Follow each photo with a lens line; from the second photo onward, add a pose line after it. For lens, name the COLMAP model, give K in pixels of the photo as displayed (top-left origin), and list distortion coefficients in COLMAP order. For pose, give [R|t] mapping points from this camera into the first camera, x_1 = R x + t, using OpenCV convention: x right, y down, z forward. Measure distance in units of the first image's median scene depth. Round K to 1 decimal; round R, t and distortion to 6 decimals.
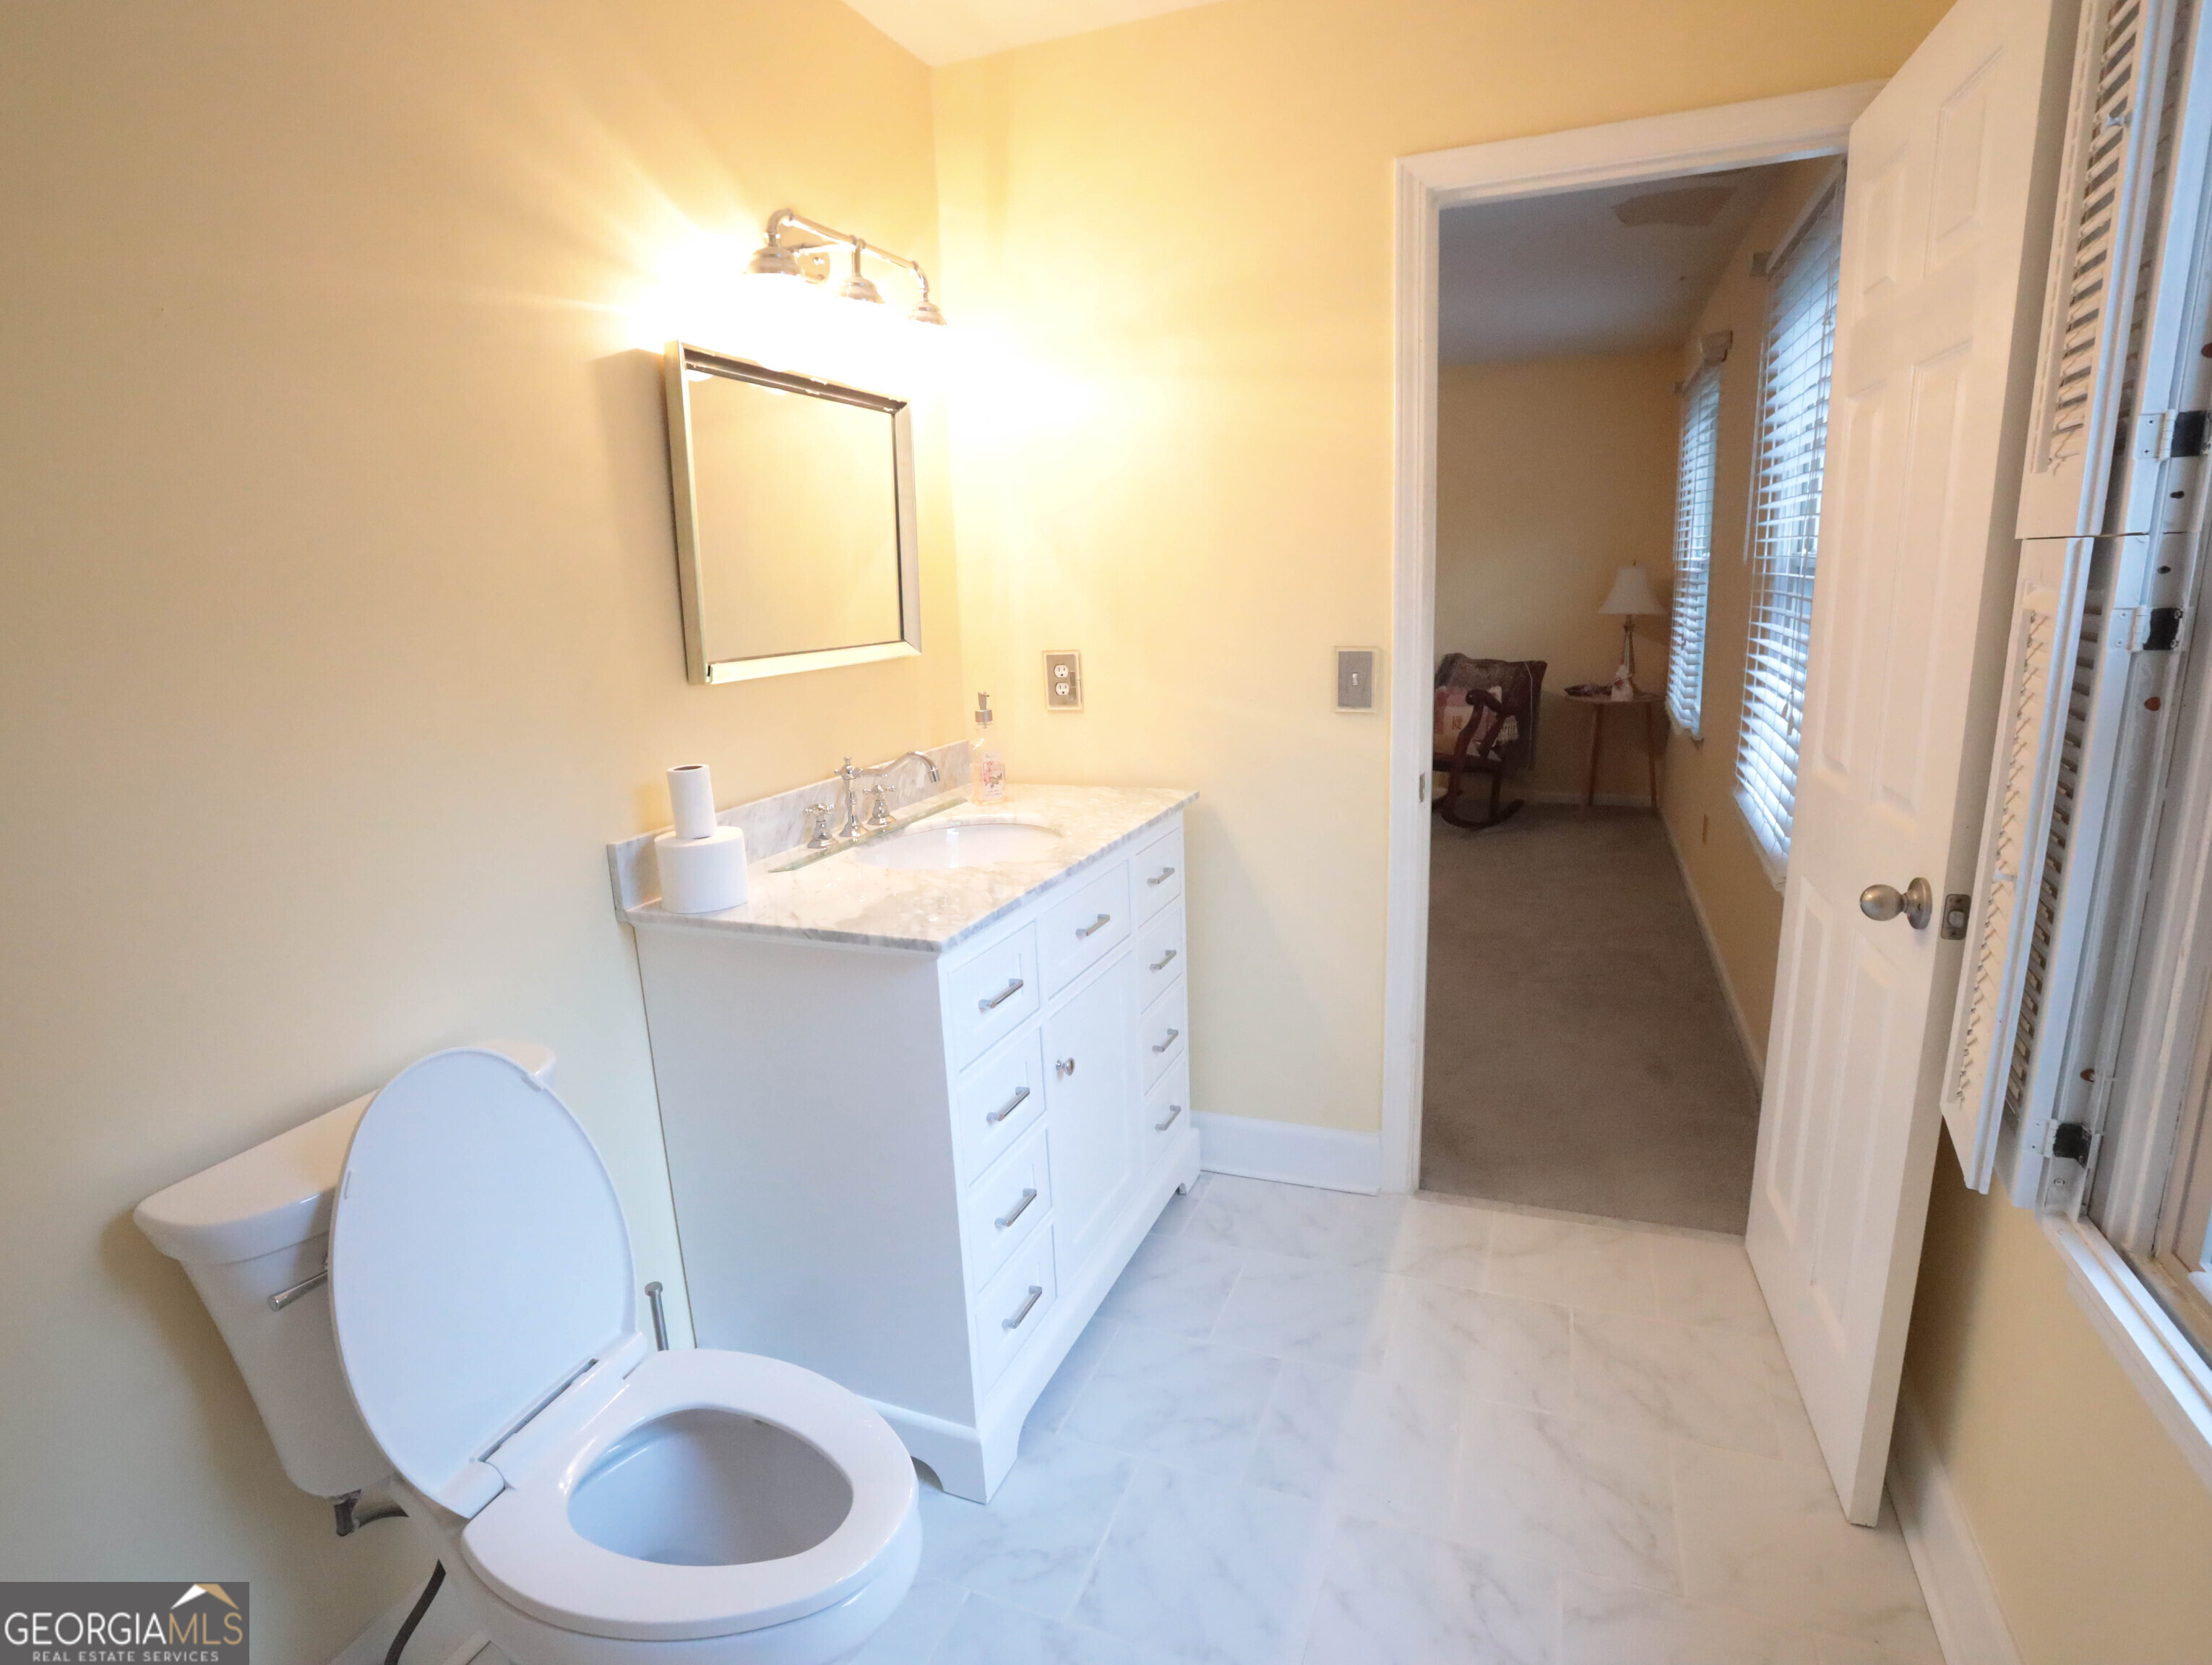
lens RADIAL K [[1130.3, 0, 1098.4], [0, 1130.3, 831.1], [0, 0, 1]] dist [-0.068558, 0.012153]
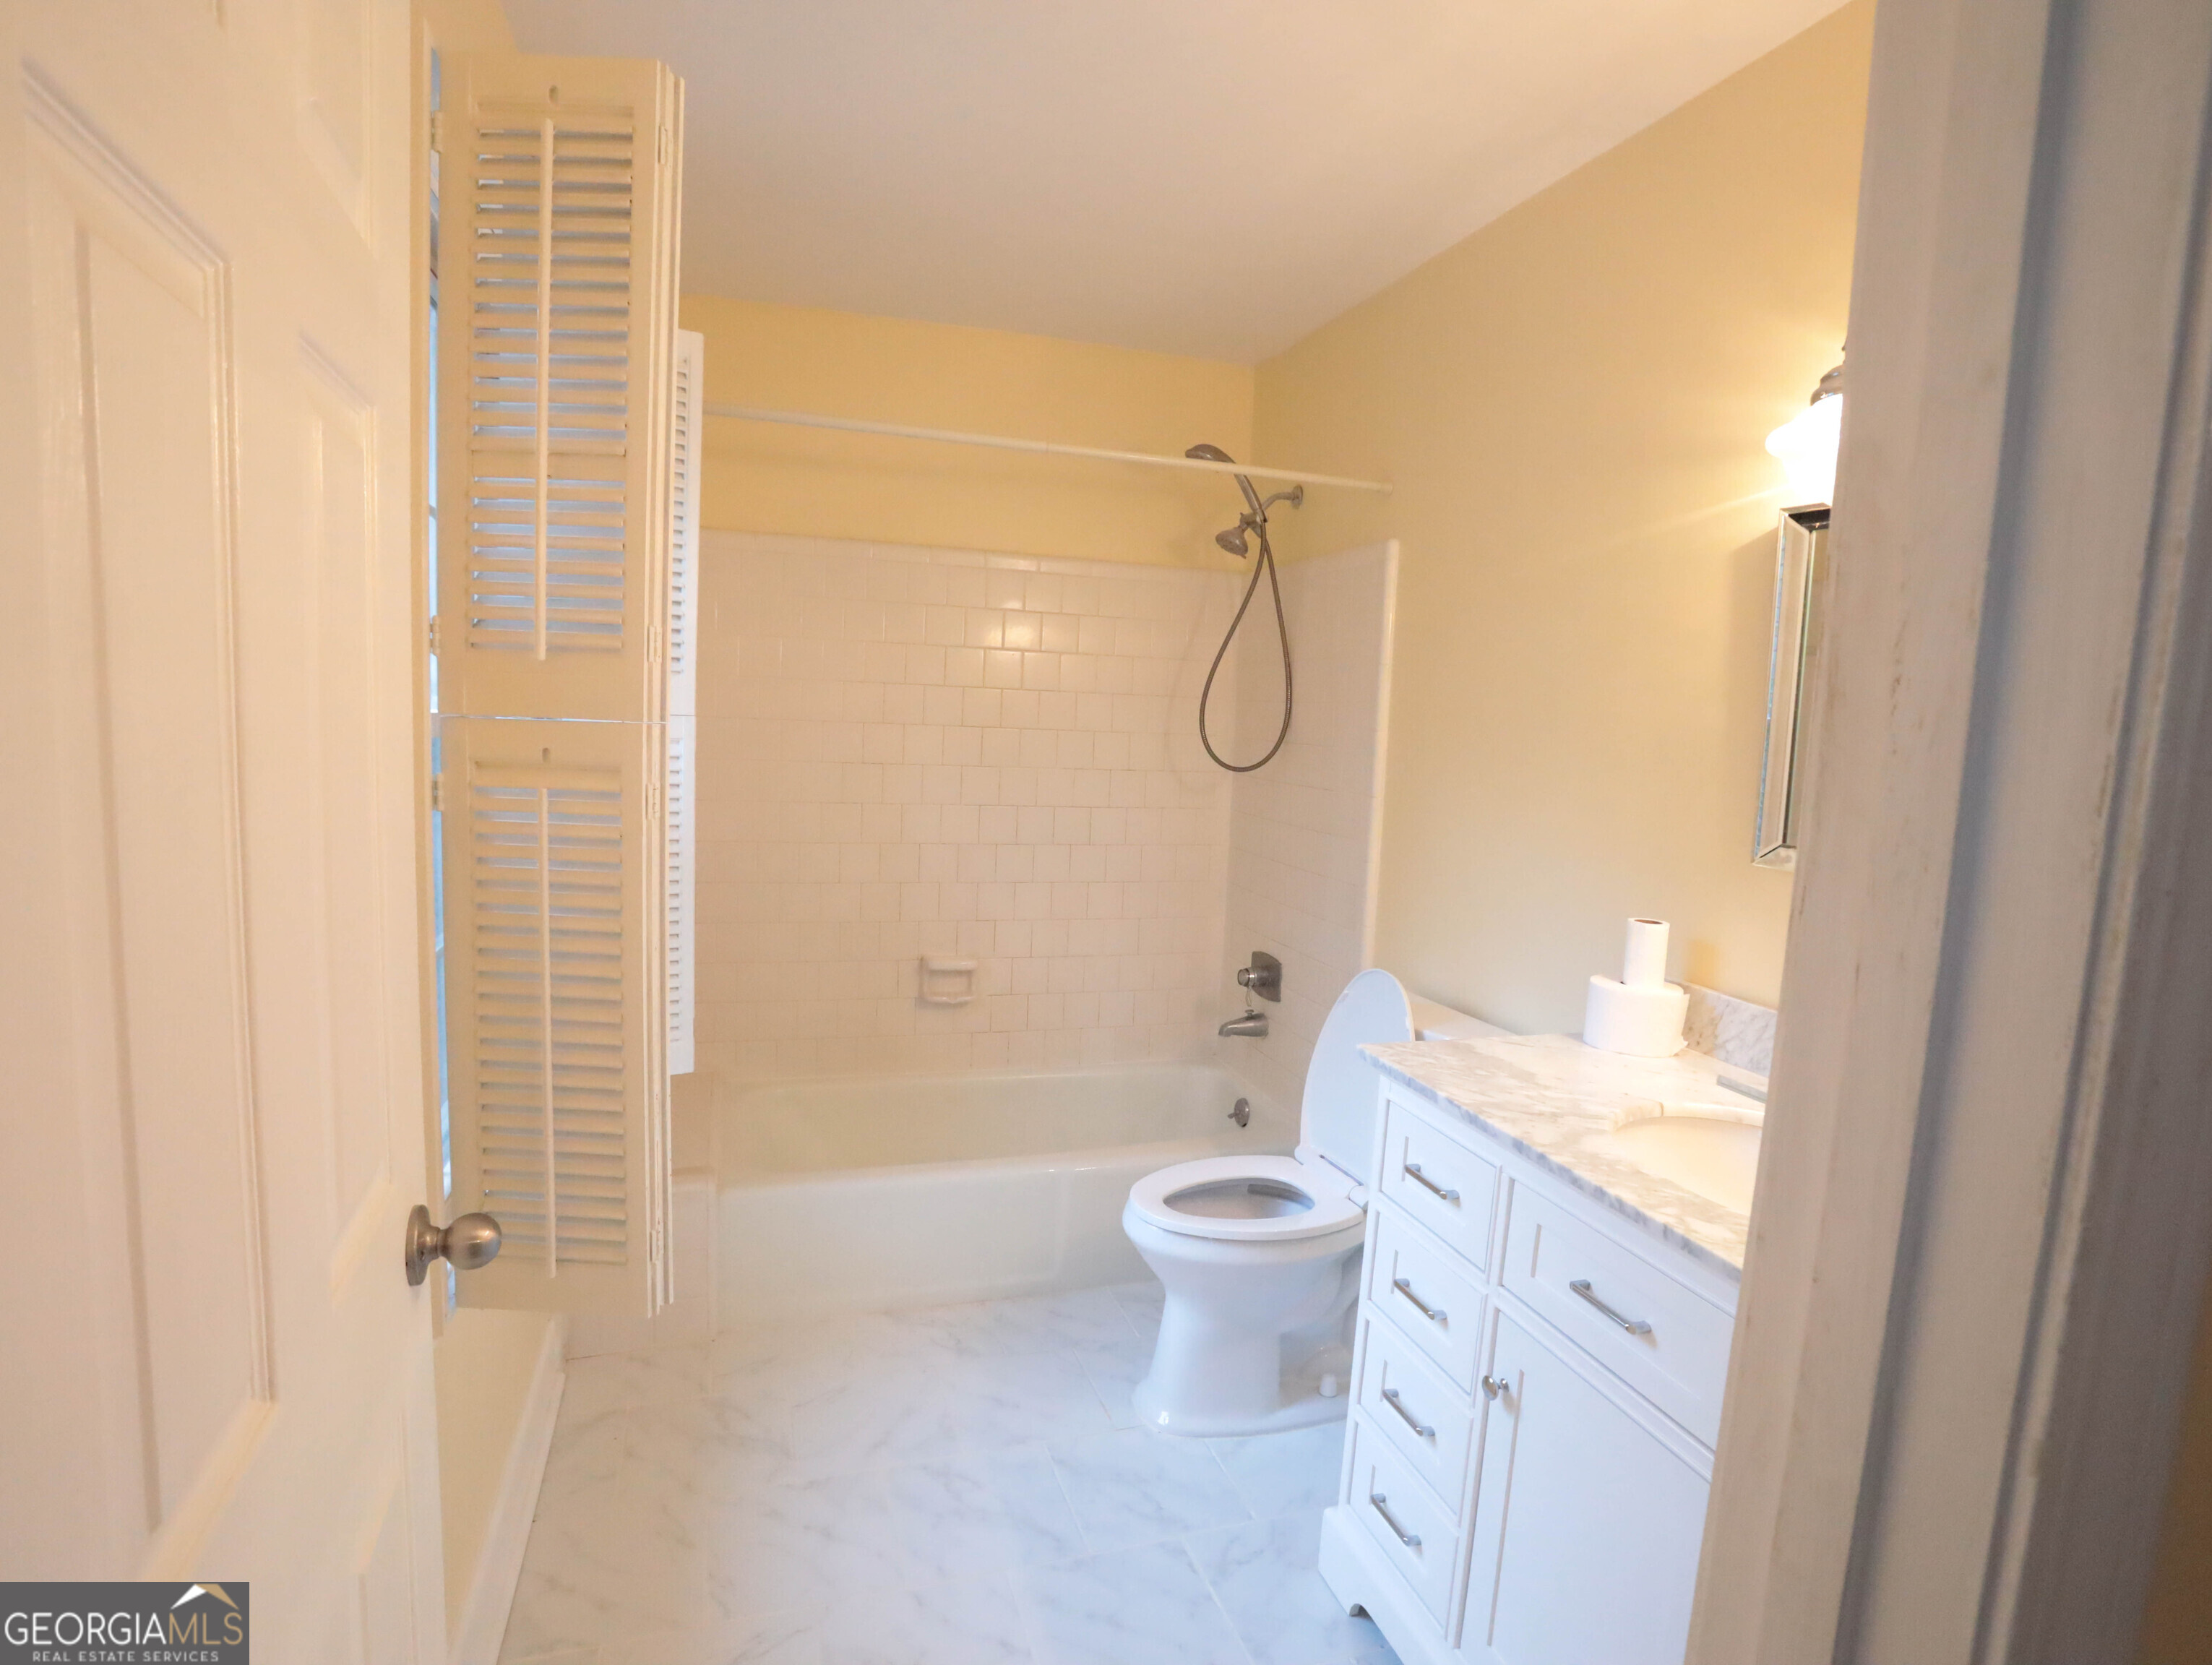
lens RADIAL K [[1130.3, 0, 1104.7], [0, 1130.3, 834.8], [0, 0, 1]] dist [-0.068558, 0.012153]
pose [[-0.769275, 0.075561, -0.634434, 0.732289], [-0.150170, 0.943782, 0.294492, -0.383944], [0.621019, 0.321818, -0.714681, 1.480265]]
